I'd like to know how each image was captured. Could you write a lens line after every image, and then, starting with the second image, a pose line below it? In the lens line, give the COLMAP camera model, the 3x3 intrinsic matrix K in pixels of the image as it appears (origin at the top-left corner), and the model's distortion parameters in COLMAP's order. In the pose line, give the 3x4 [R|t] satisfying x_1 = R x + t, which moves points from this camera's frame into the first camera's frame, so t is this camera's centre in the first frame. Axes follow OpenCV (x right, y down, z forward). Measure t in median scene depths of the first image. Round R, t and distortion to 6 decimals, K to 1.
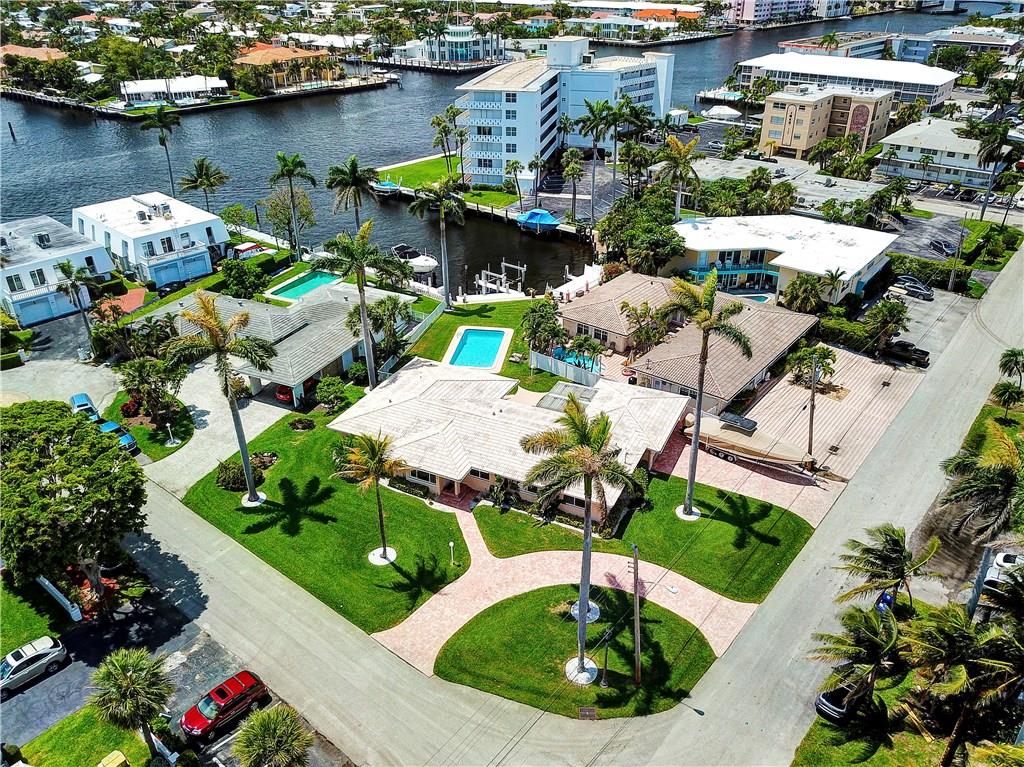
lens RADIAL K [[795.9, 0, 512.0], [0, 795.9, 383.5], [0, 0, 1]] dist [0.004047, -0.004853]
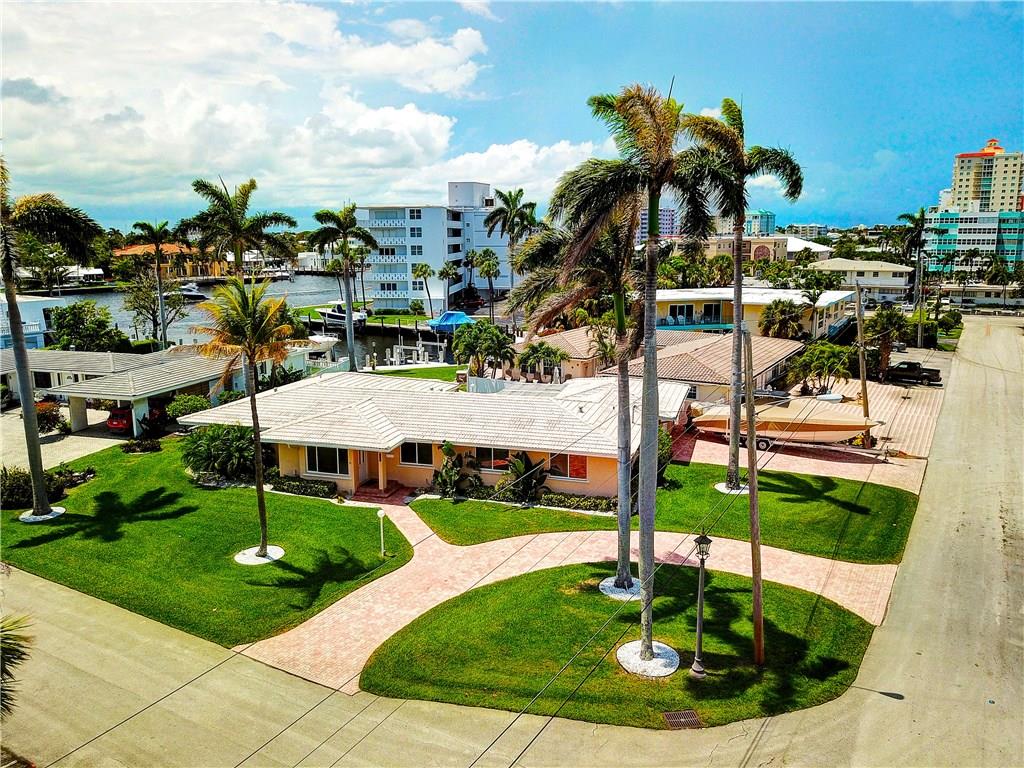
lens RADIAL K [[795.9, 0, 512.0], [0, 795.9, 384.0], [0, 0, 1]] dist [0.004047, -0.004853]
pose [[0.989900, -0.034999, 0.137378, -0.044600], [0.076298, 0.948261, -0.308189, 0.232268], [-0.119484, 0.315558, 0.941354, 0.312716]]
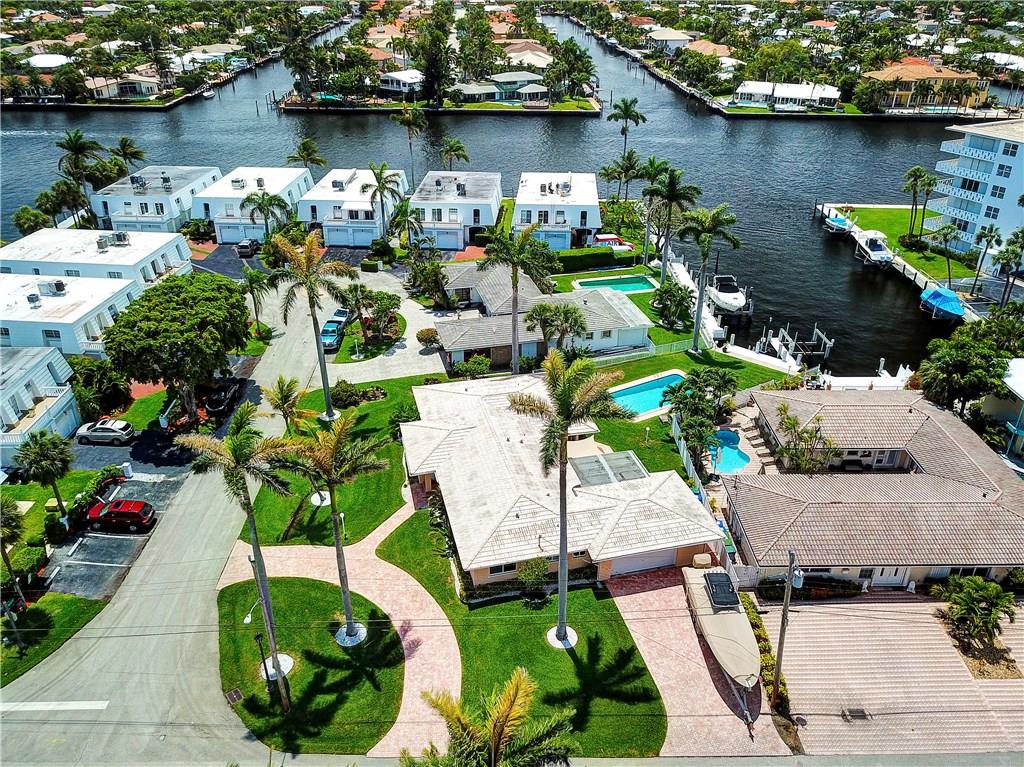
lens RADIAL K [[795.9, 0, 512.0], [0, 795.9, 383.5], [0, 0, 1]] dist [0.004047, -0.004853]
pose [[0.631457, 0.370506, -0.681167, 0.559576], [-0.376171, 0.914536, 0.148724, -0.155190], [0.678055, 0.162322, 0.716864, 0.283898]]
